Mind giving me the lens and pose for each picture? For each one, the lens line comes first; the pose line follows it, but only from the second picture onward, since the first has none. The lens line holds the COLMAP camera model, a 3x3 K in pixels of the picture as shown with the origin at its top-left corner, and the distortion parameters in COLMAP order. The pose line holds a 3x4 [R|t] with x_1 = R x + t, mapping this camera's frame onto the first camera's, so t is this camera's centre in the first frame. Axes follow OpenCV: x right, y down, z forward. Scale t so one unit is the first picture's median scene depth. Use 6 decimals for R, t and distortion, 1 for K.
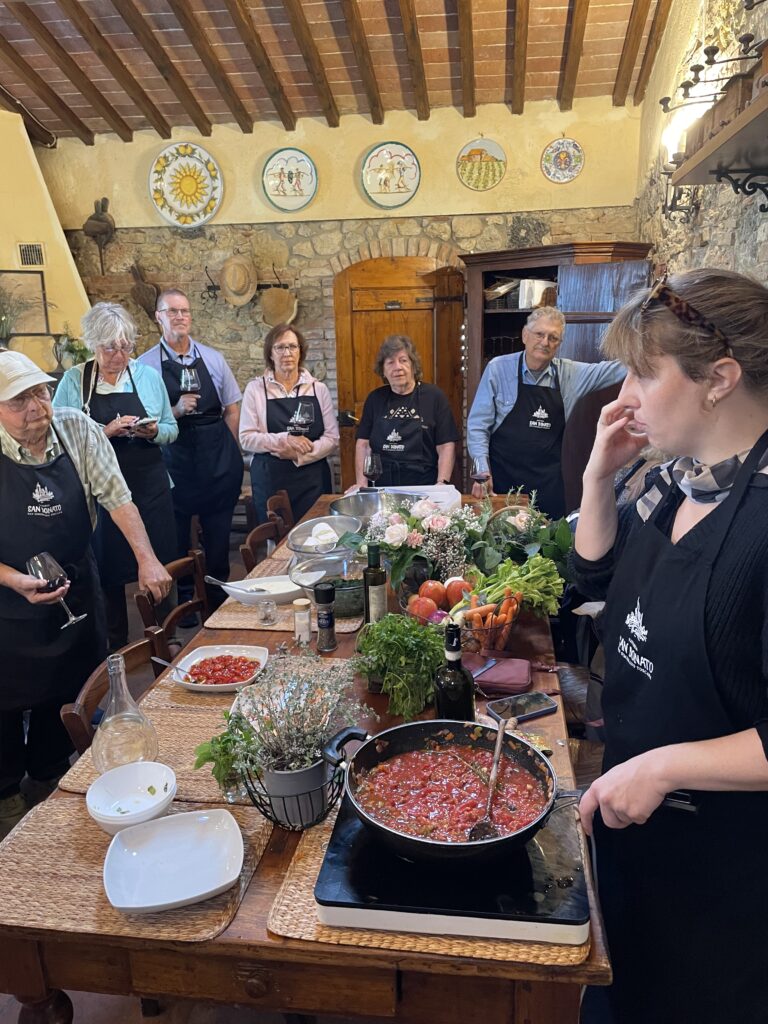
lens RADIAL K [[769.0, 0, 387.1], [0, 769.0, 509.7], [0, 0, 1]] dist [0.070849, -0.094117]
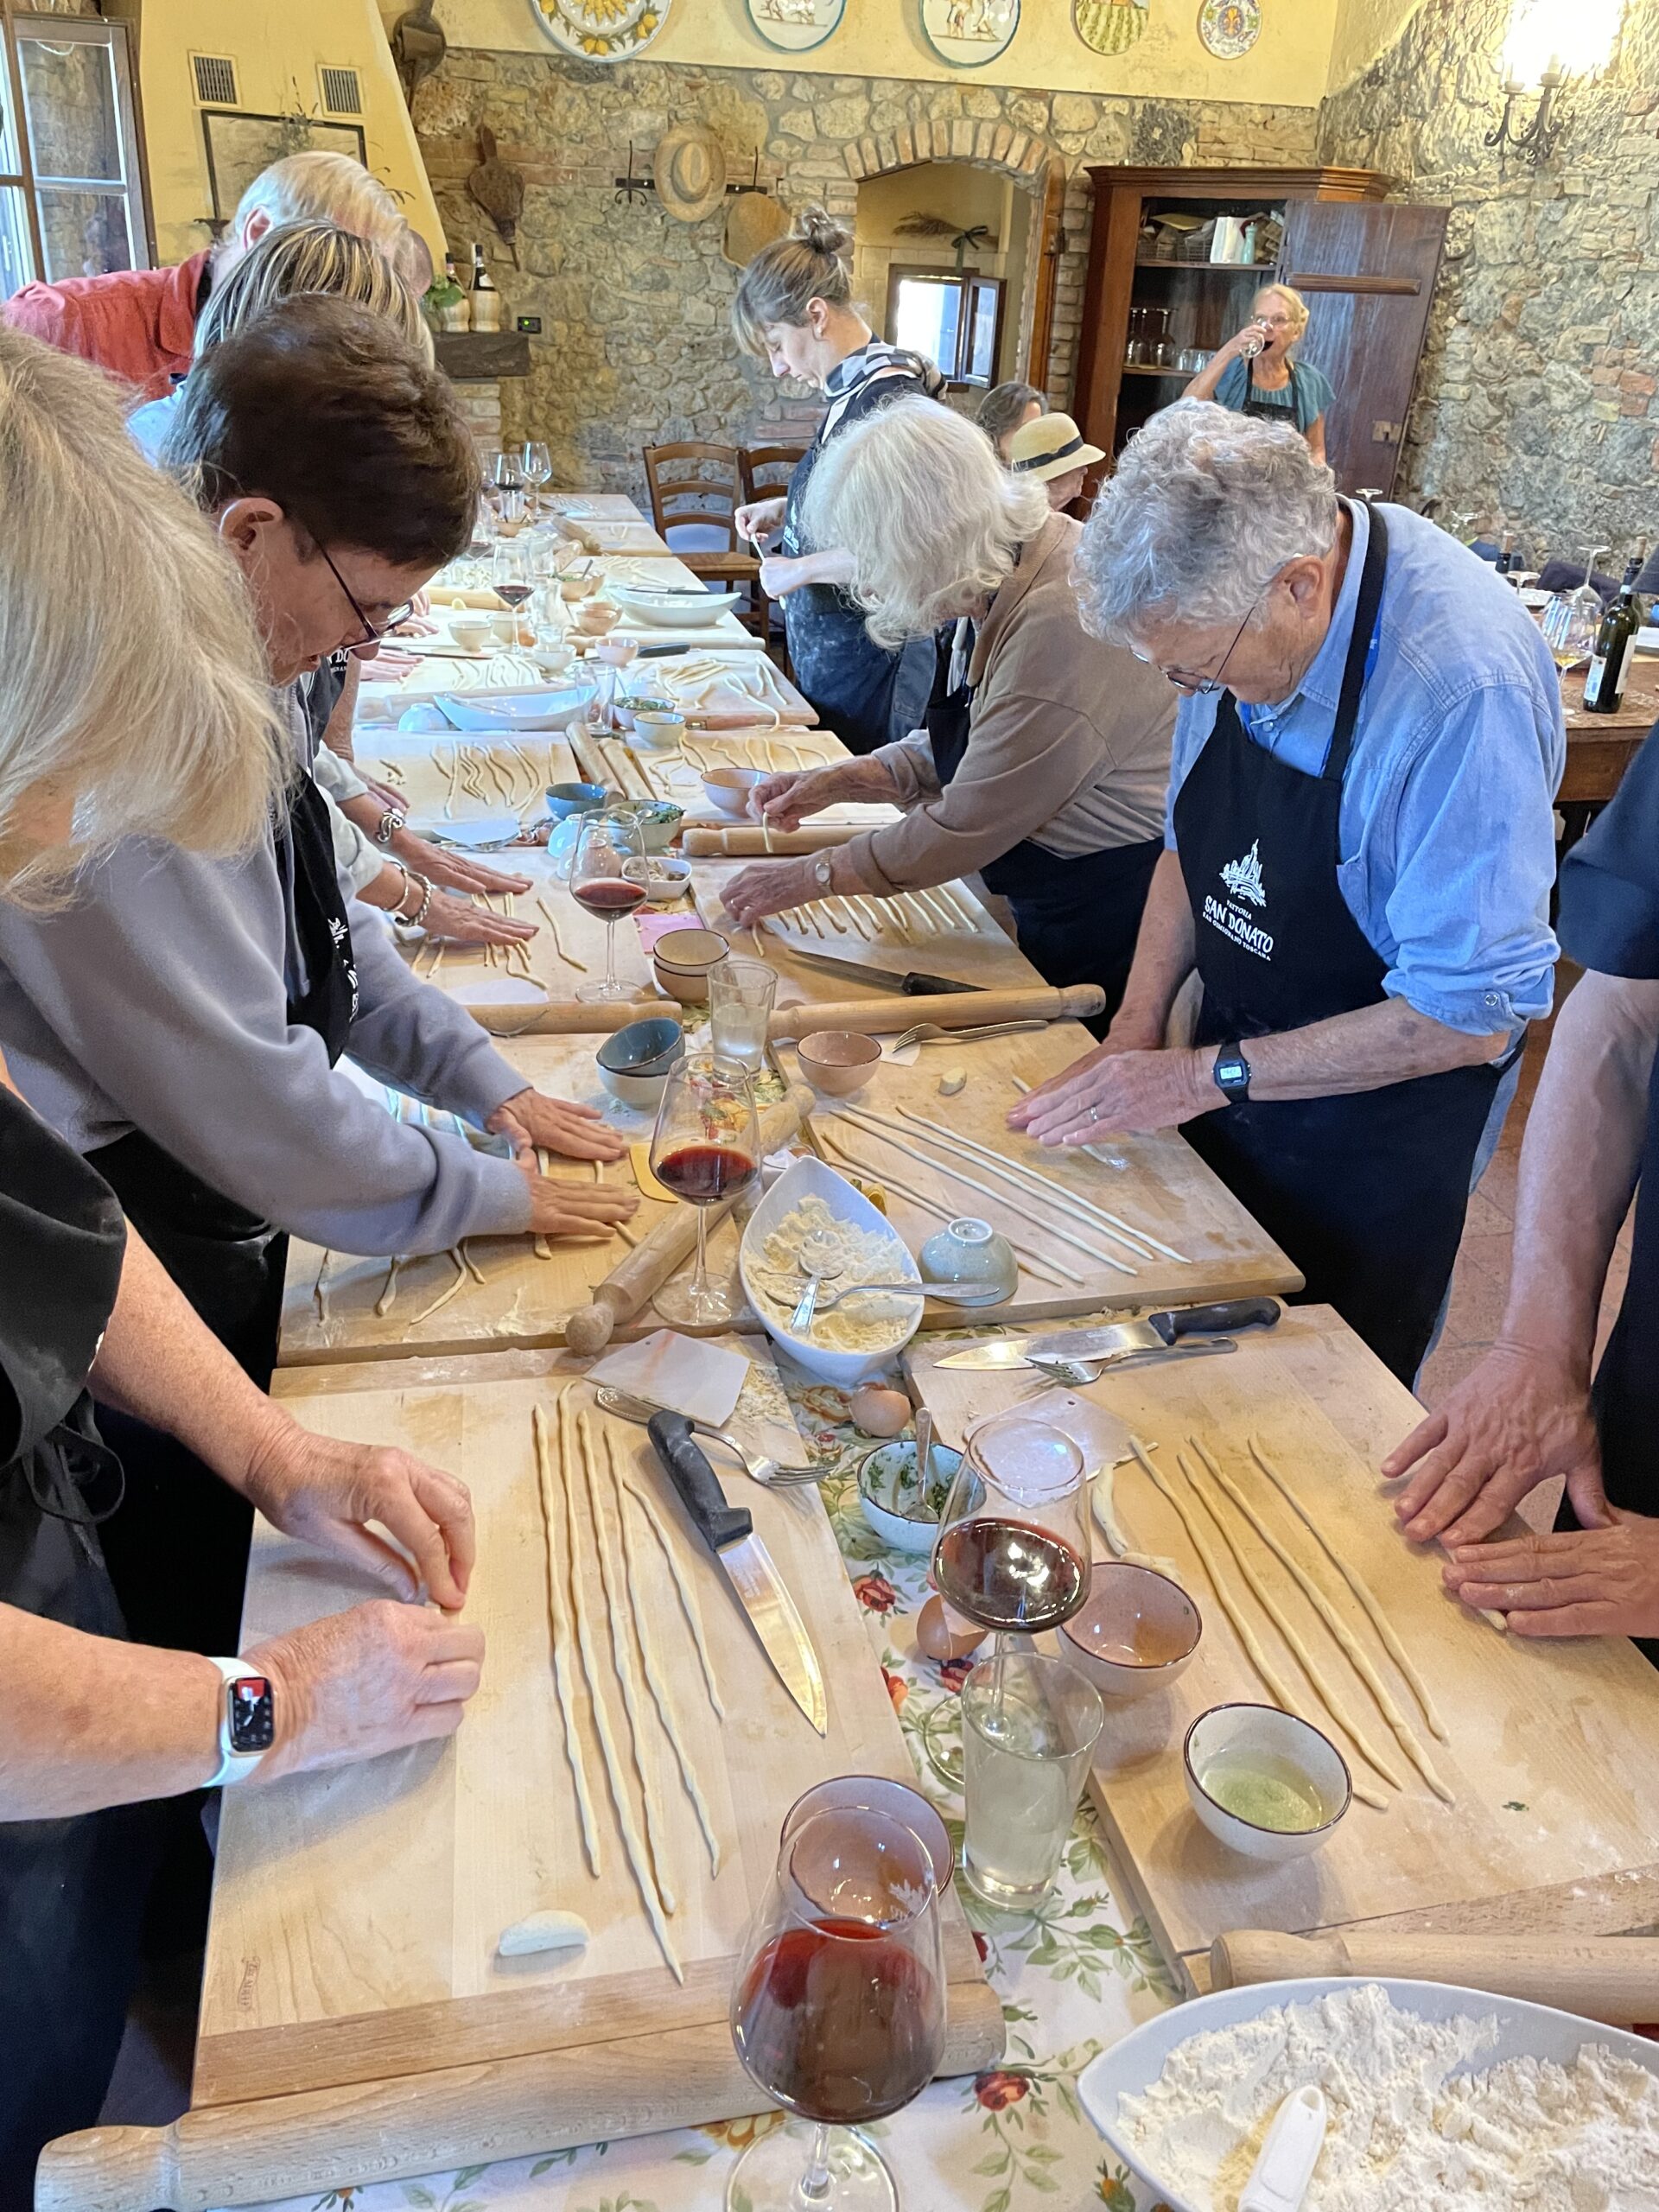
lens RADIAL K [[1661.2, 0, 827.9], [0, 1661.2, 1095.2], [0, 0, 1]] dist [0.070849, -0.094117]
pose [[0.927078, -0.109910, 0.358393, -0.689888], [0.031950, 0.975740, 0.216589, 0.111790], [-0.373503, -0.189344, 0.908099, -0.321009]]
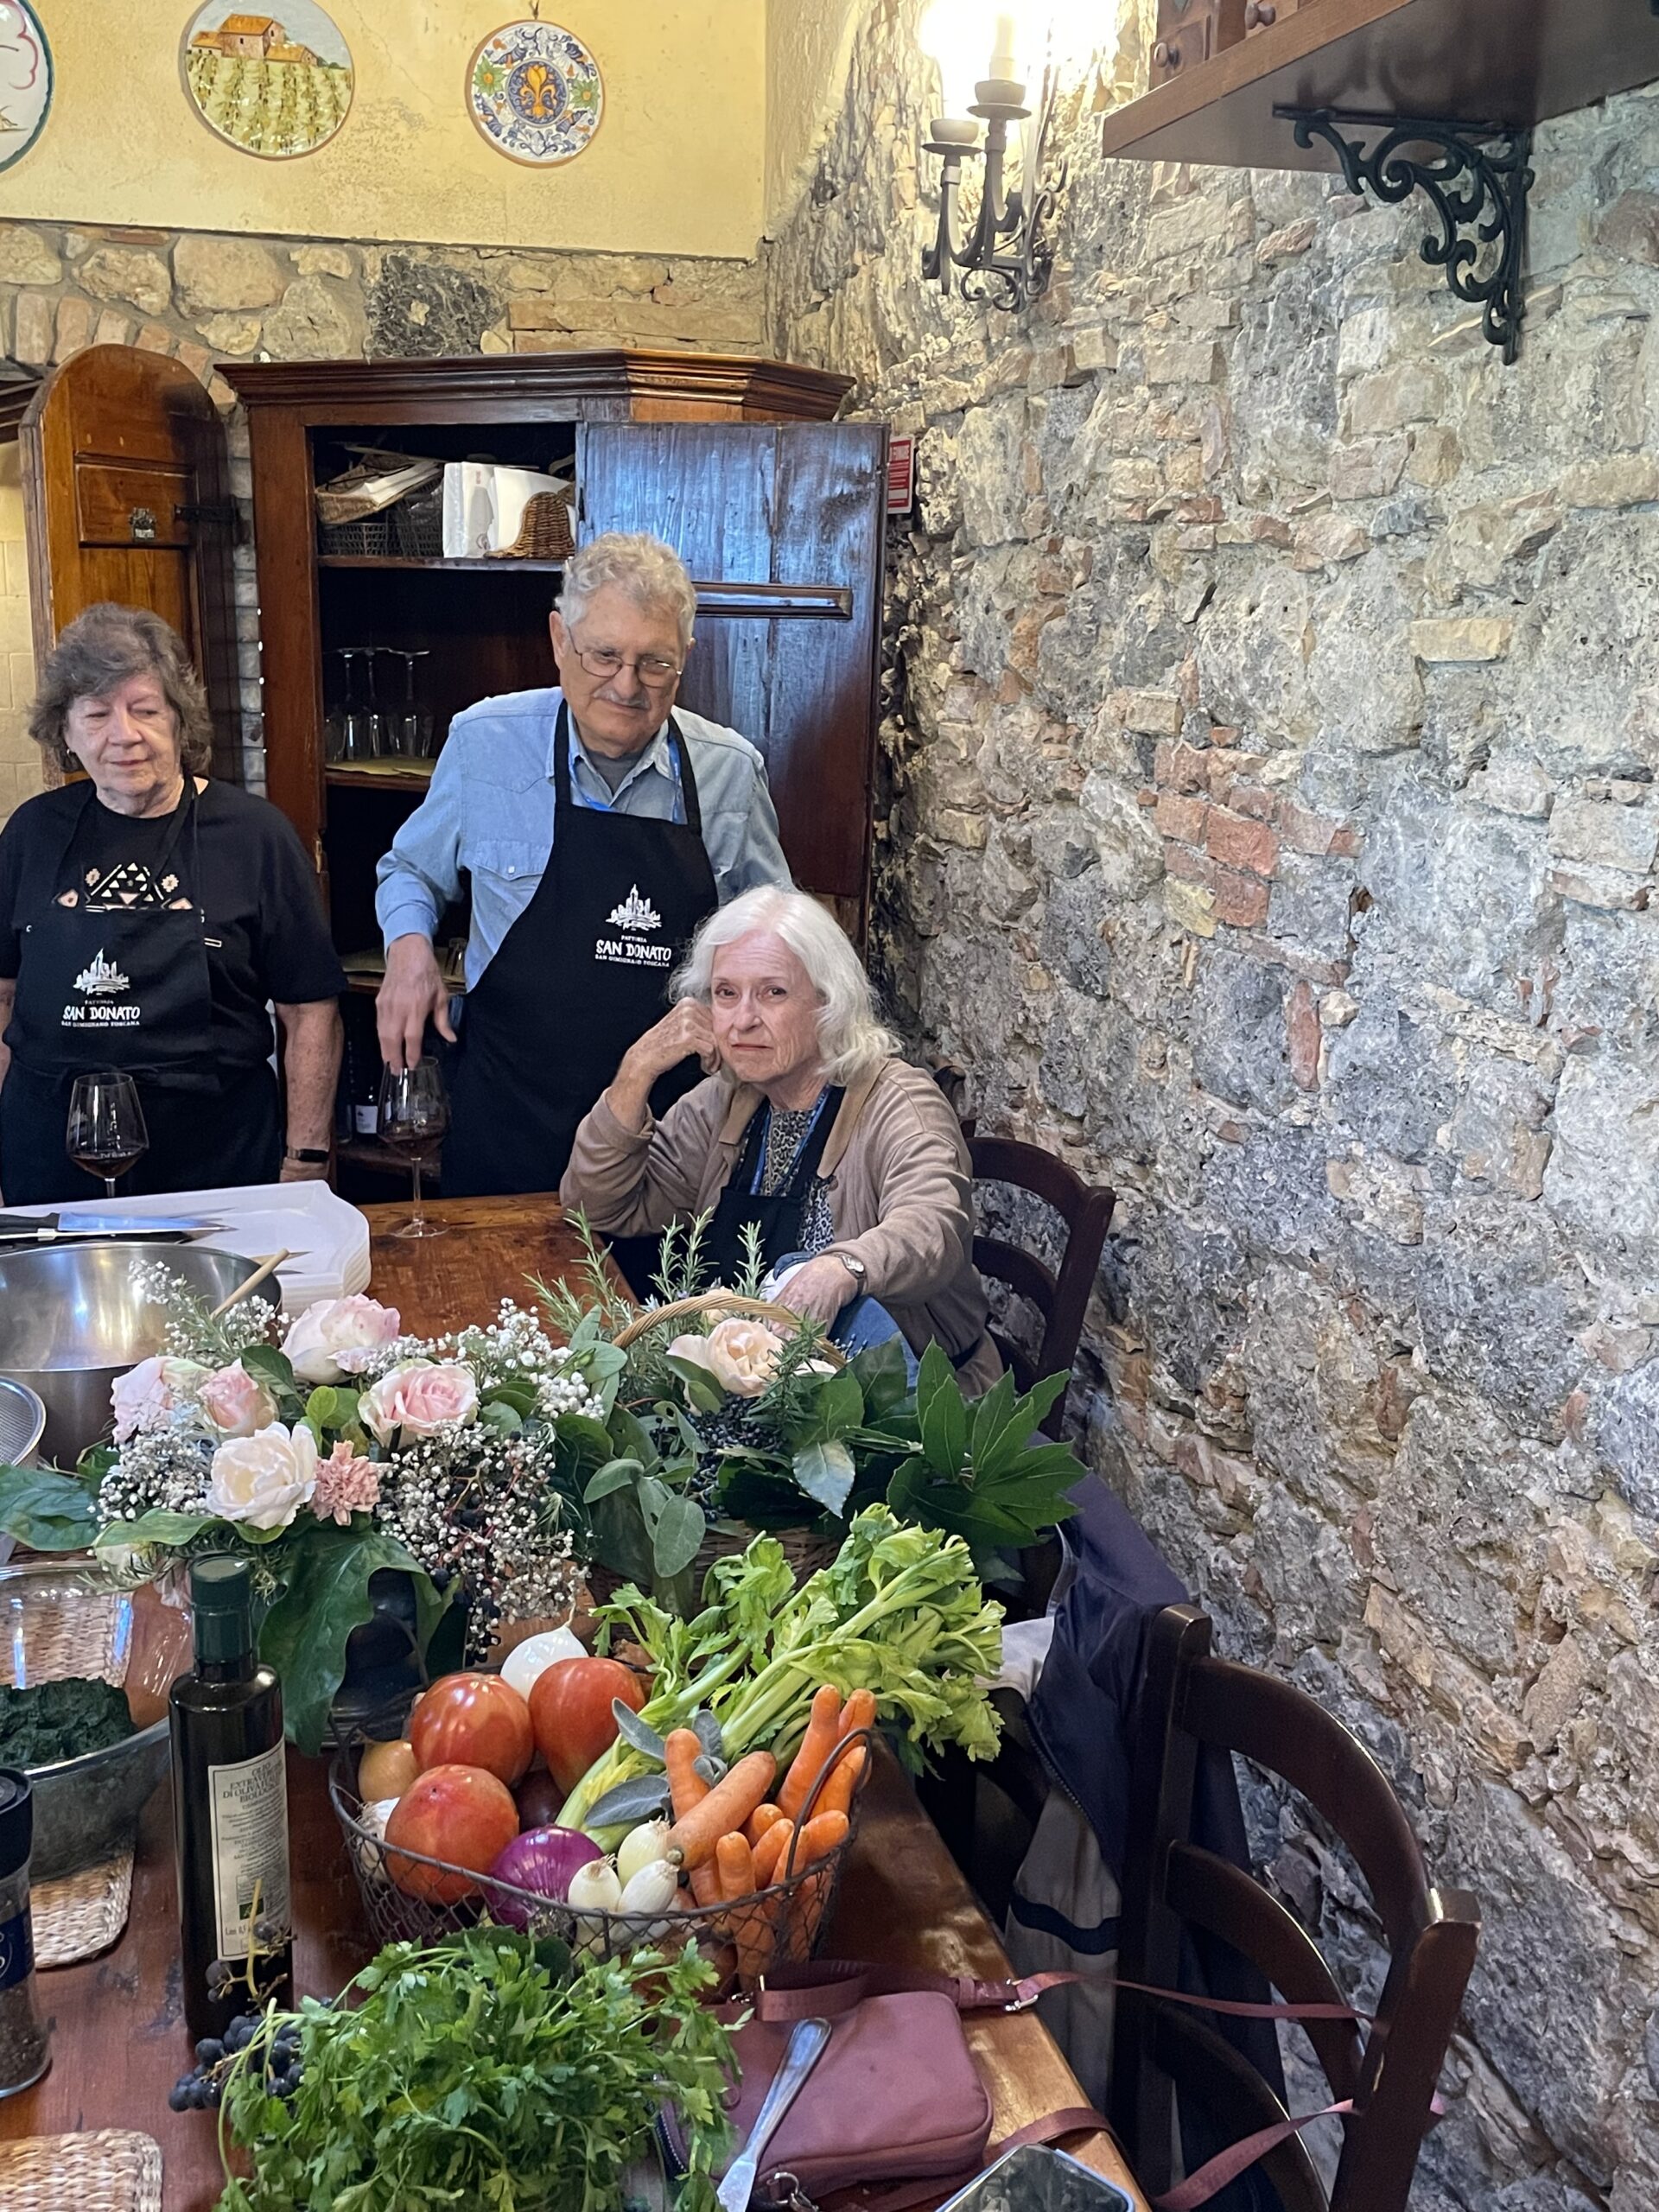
lens RADIAL K [[2231.5, 0, 843.1], [0, 2231.5, 1100.9], [0, 0, 1]] dist [0.043244, 0.000000]
pose [[0.916622, -0.051434, 0.396433, -0.040665], [0.060562, 0.998109, -0.010531, -0.028295], [-0.395142, 0.033662, 0.918003, 0.136258]]
